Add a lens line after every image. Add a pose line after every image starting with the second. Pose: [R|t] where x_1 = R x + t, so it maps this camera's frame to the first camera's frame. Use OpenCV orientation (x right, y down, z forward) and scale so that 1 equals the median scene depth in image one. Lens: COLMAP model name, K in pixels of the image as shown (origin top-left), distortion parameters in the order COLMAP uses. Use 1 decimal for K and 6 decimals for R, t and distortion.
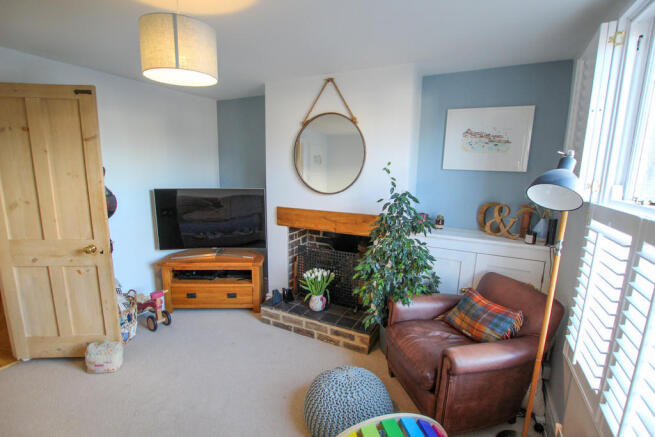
lens RADIAL K [[309.7, 0, 326.4], [0, 309.7, 224.7], [0, 0, 1]] dist [-0.001657, 0.000339]
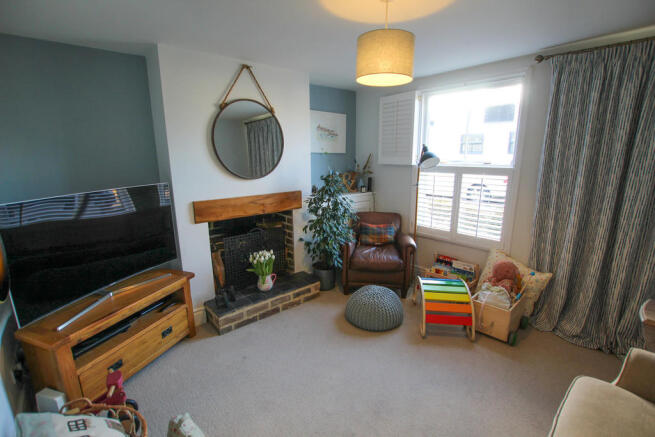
lens RADIAL K [[309.7, 0, 326.4], [0, 309.7, 224.7], [0, 0, 1]] dist [-0.001657, 0.000339]
pose [[0.367814, -0.228492, 0.901390, -0.885488], [0.184111, 0.968047, 0.170262, -0.083926], [-0.911491, 0.103331, 0.398129, 0.385960]]
